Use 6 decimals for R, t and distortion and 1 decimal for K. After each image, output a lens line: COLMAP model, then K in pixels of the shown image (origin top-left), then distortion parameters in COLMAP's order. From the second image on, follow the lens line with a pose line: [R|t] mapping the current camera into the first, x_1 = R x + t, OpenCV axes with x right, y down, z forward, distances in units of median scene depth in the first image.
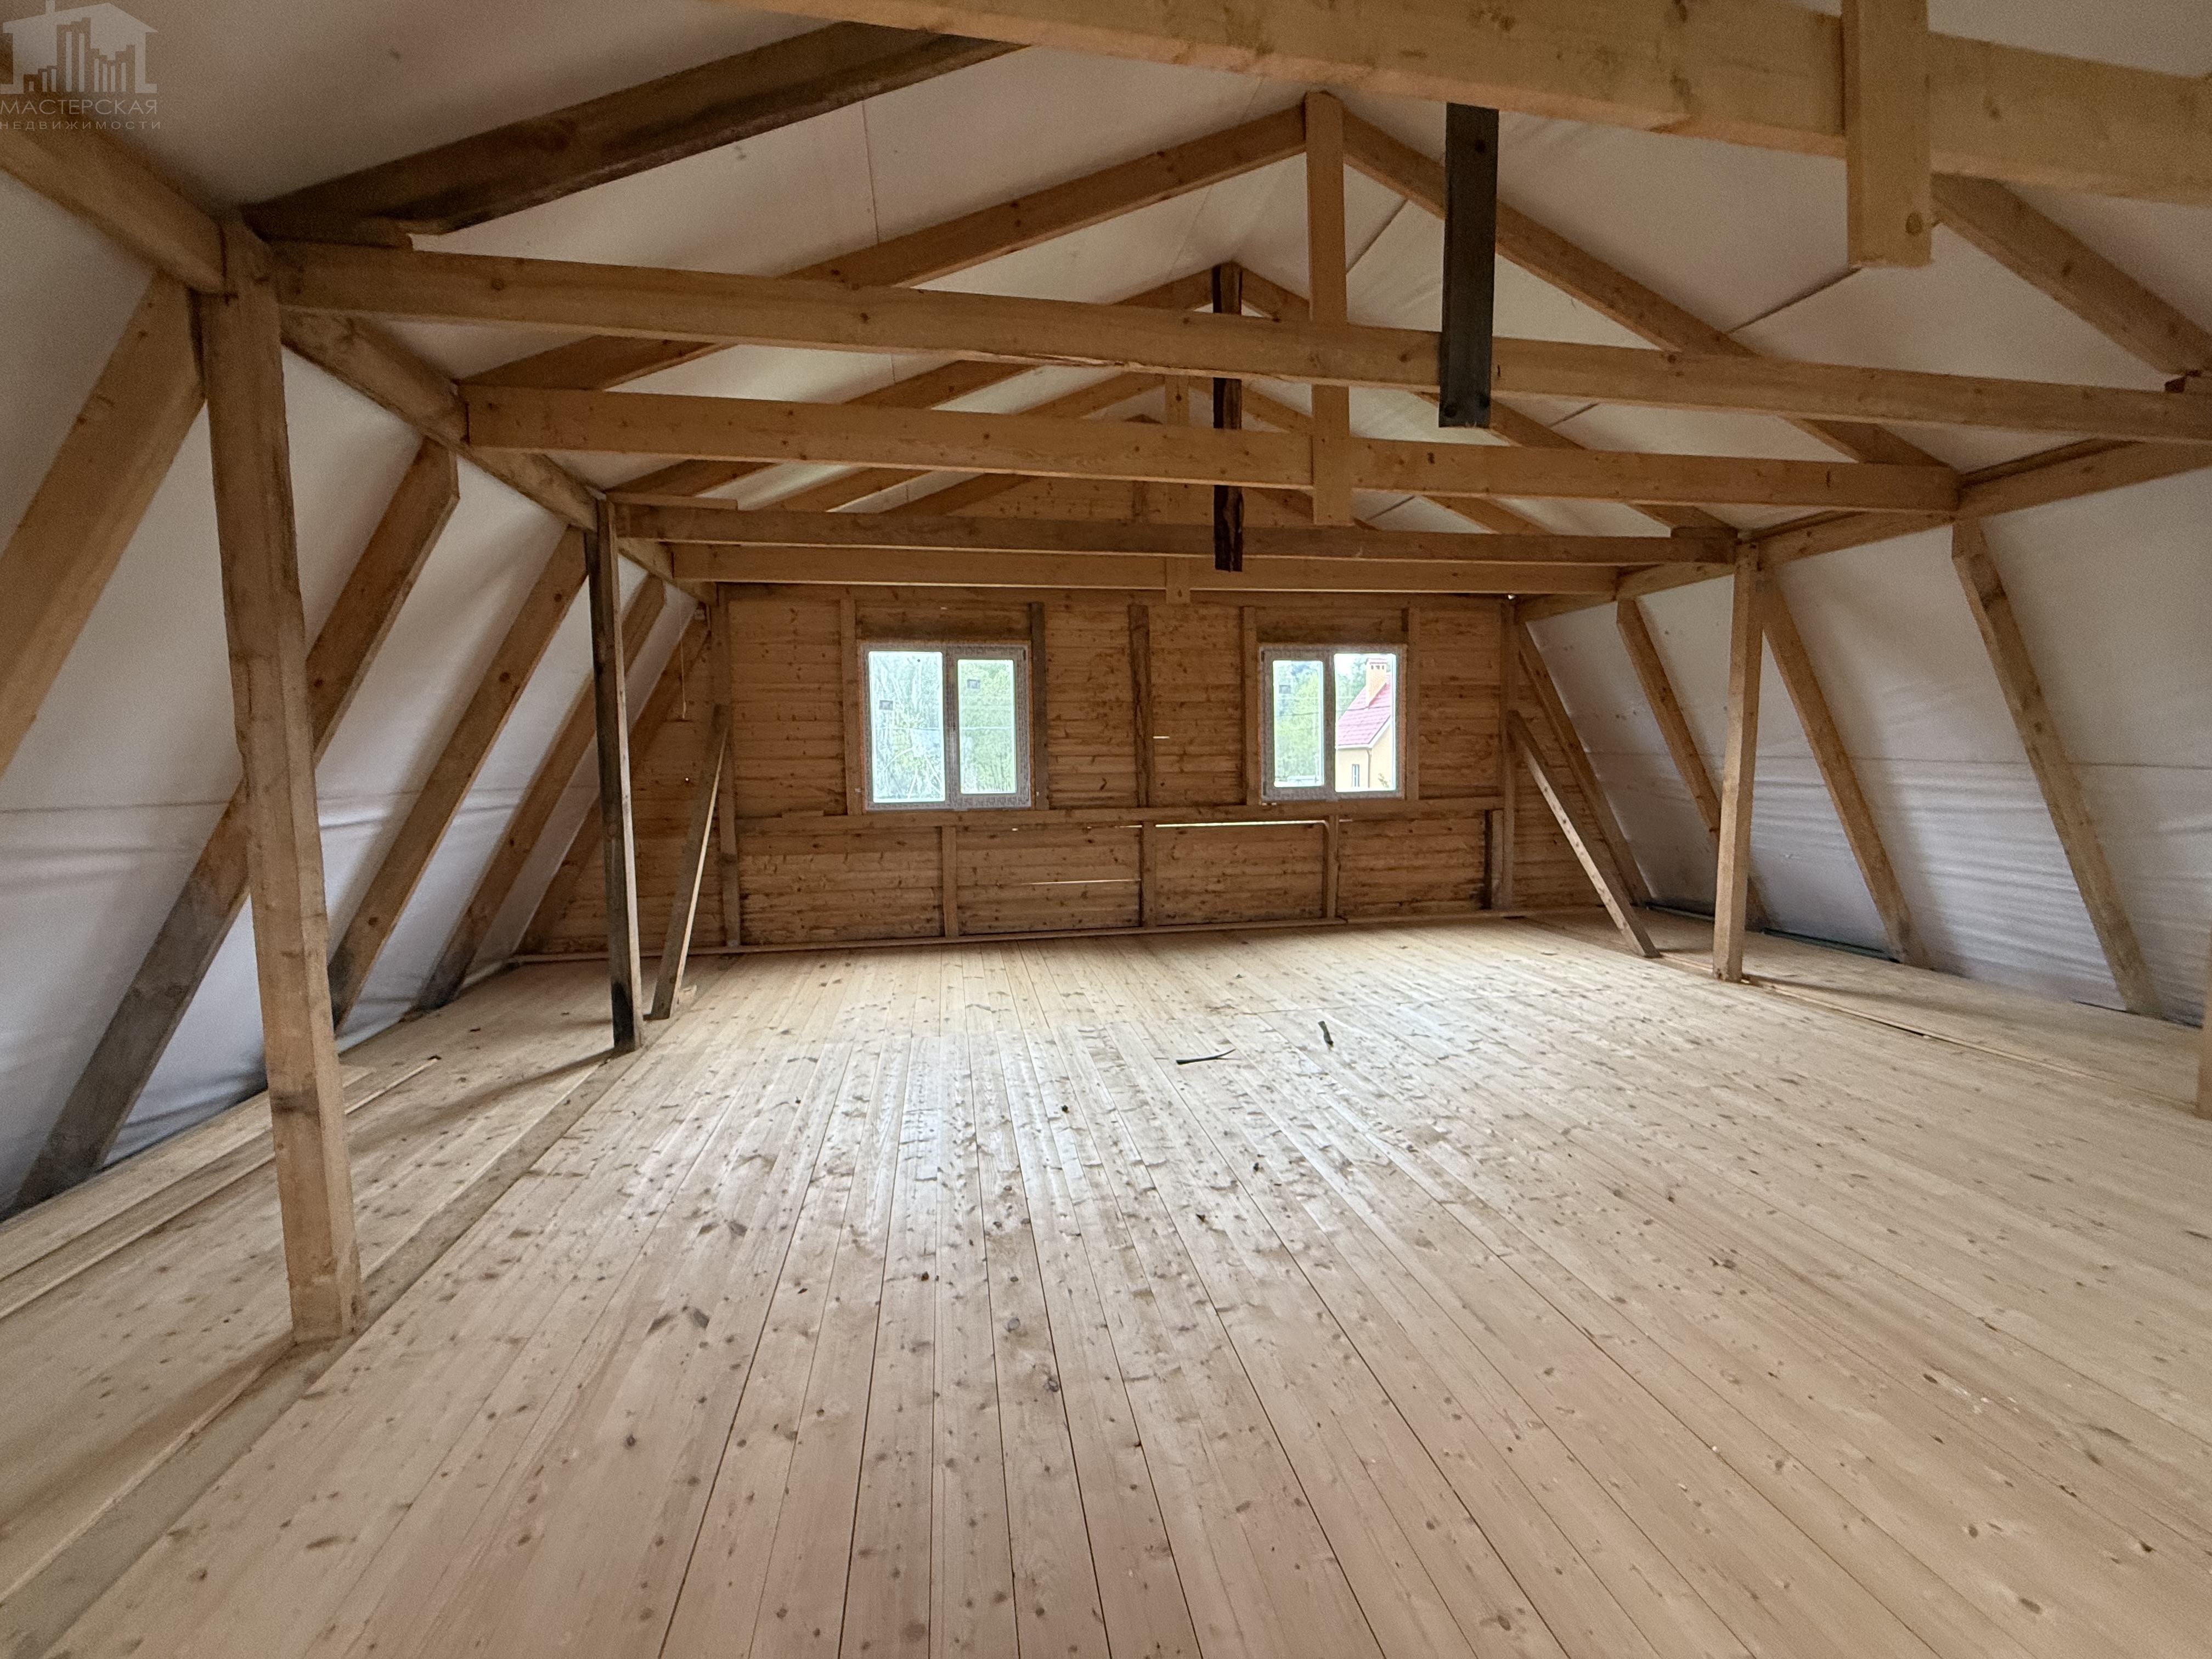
lens RADIAL K [[878.7, 0, 1101.9], [0, 878.7, 826.5], [0, 0, 1]] dist [-0.000991, 0.000075]
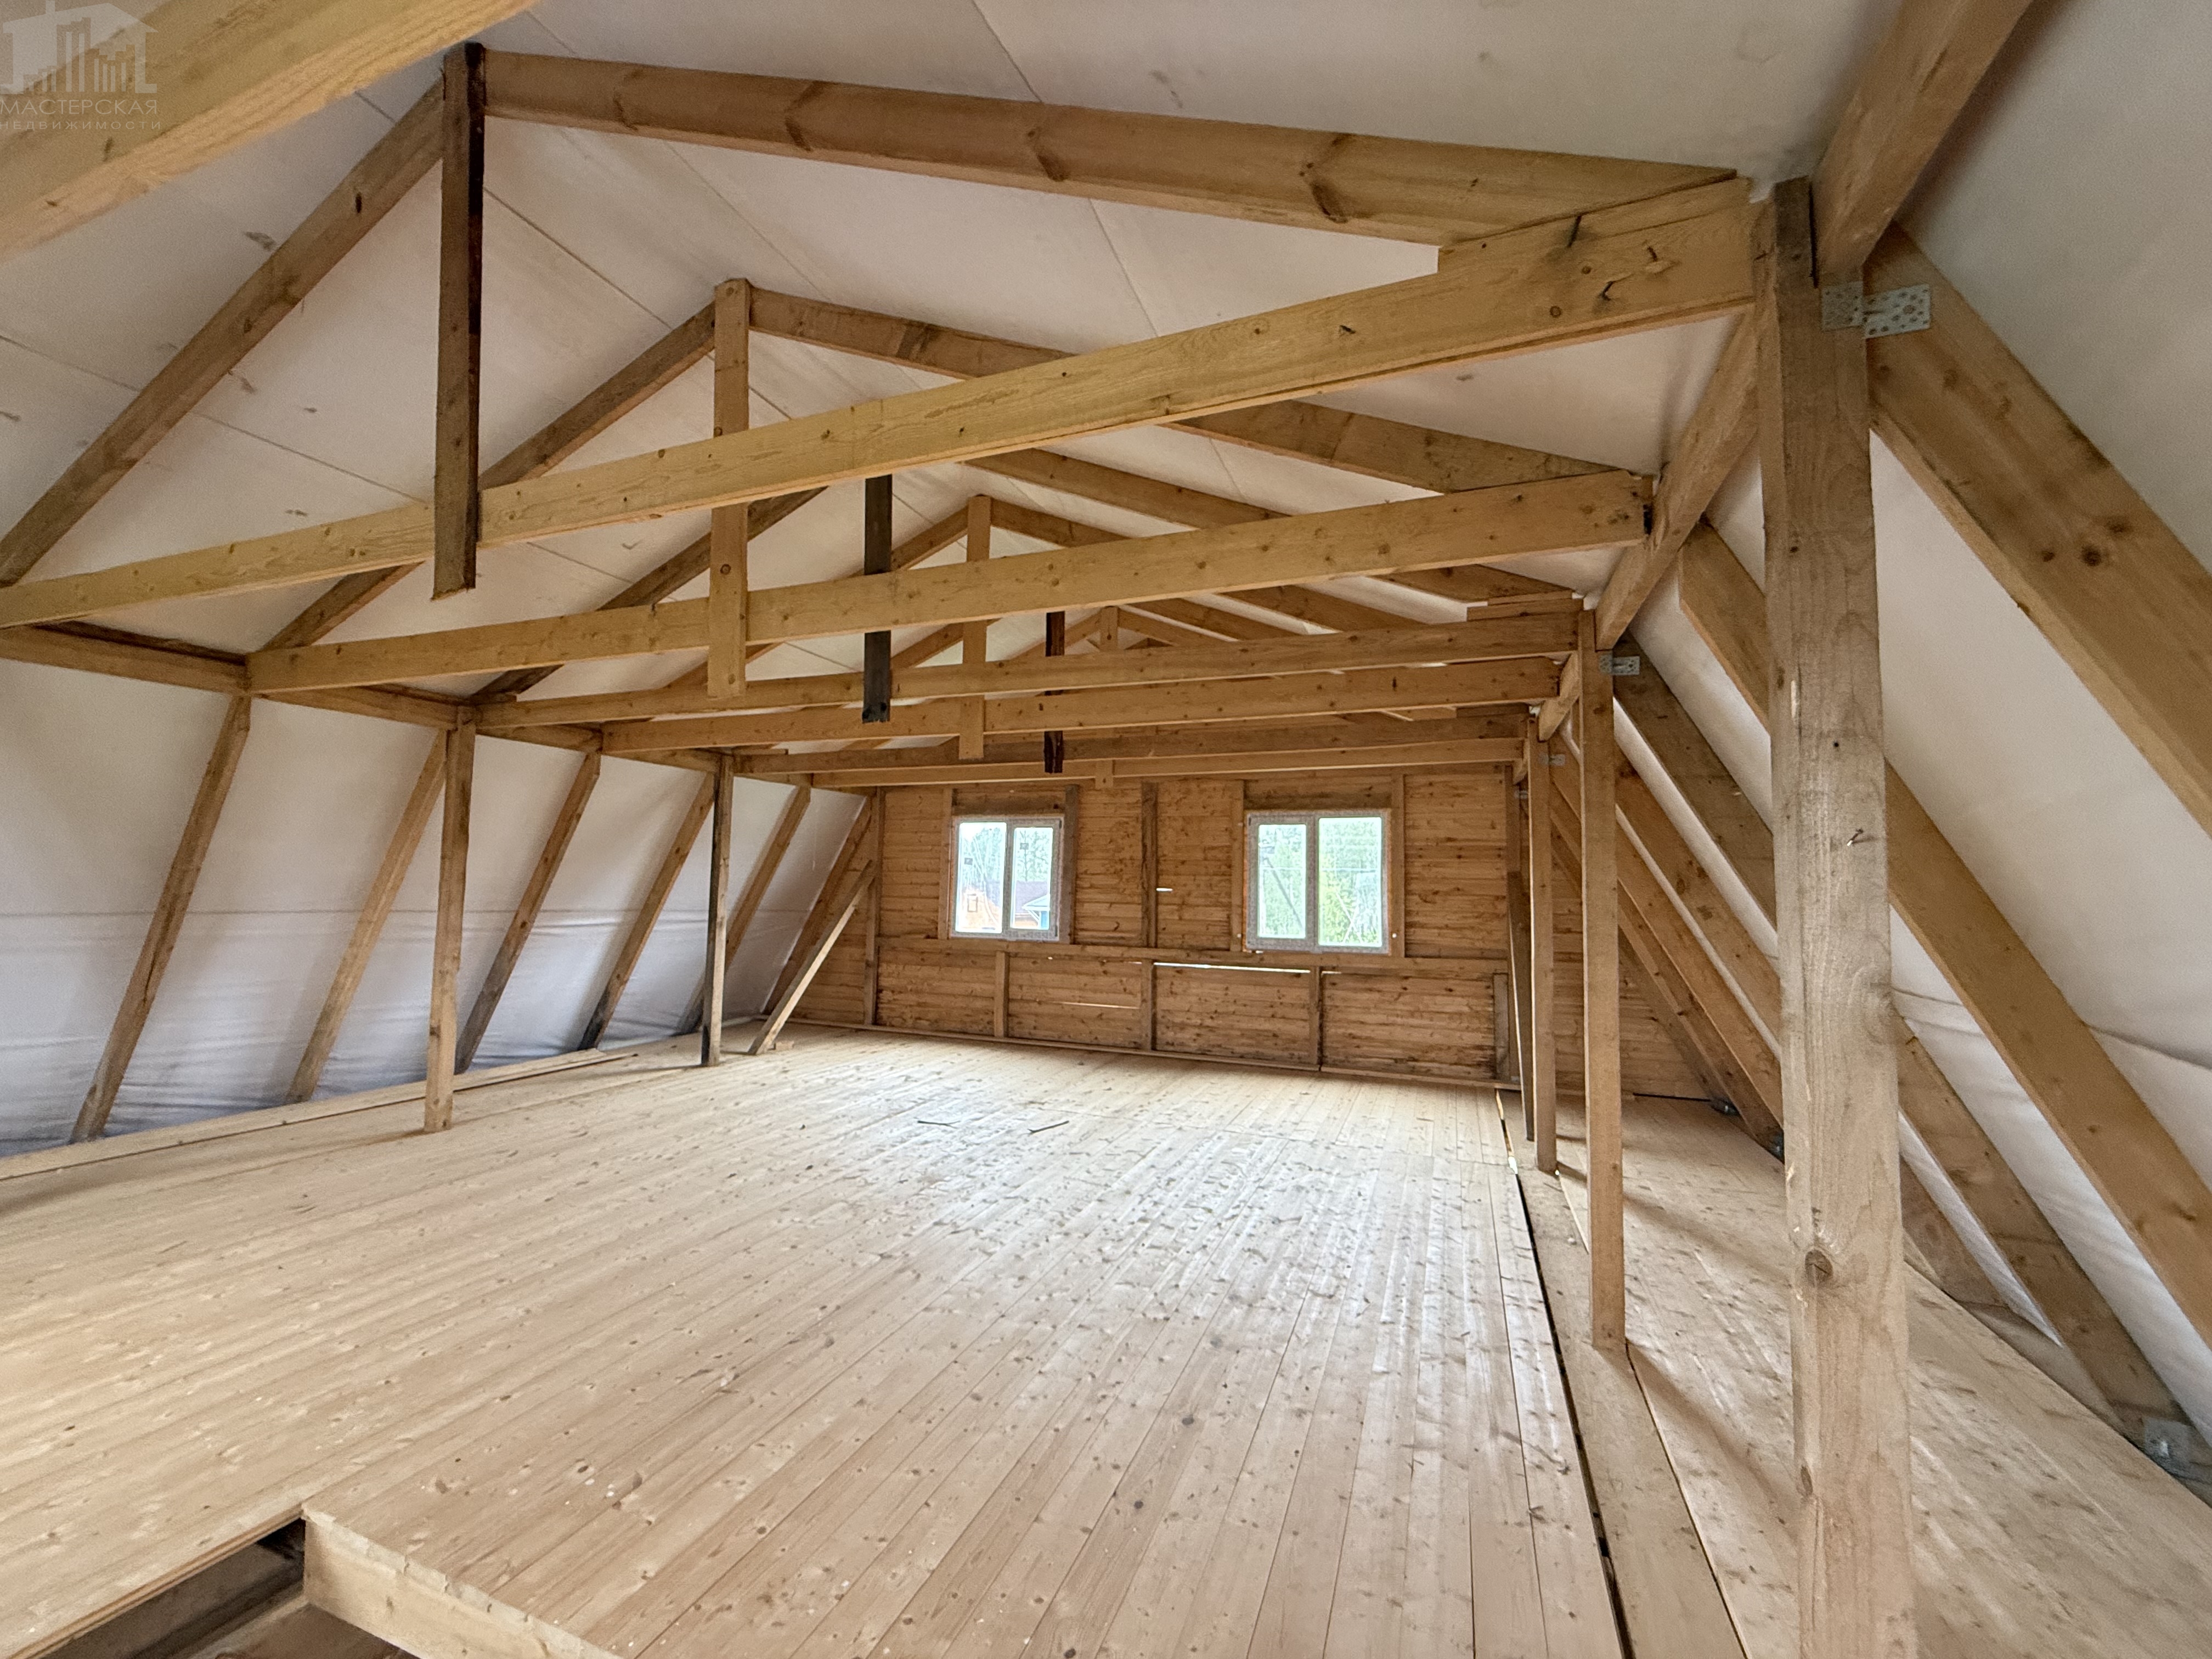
lens RADIAL K [[878.7, 0, 1101.9], [0, 878.7, 826.5], [0, 0, 1]] dist [-0.000991, 0.000075]
pose [[0.851159, -0.008627, -0.524837, 0.638110], [-0.071325, 0.988691, -0.131923, -0.022714], [0.520039, 0.149722, 0.840918, -0.069225]]
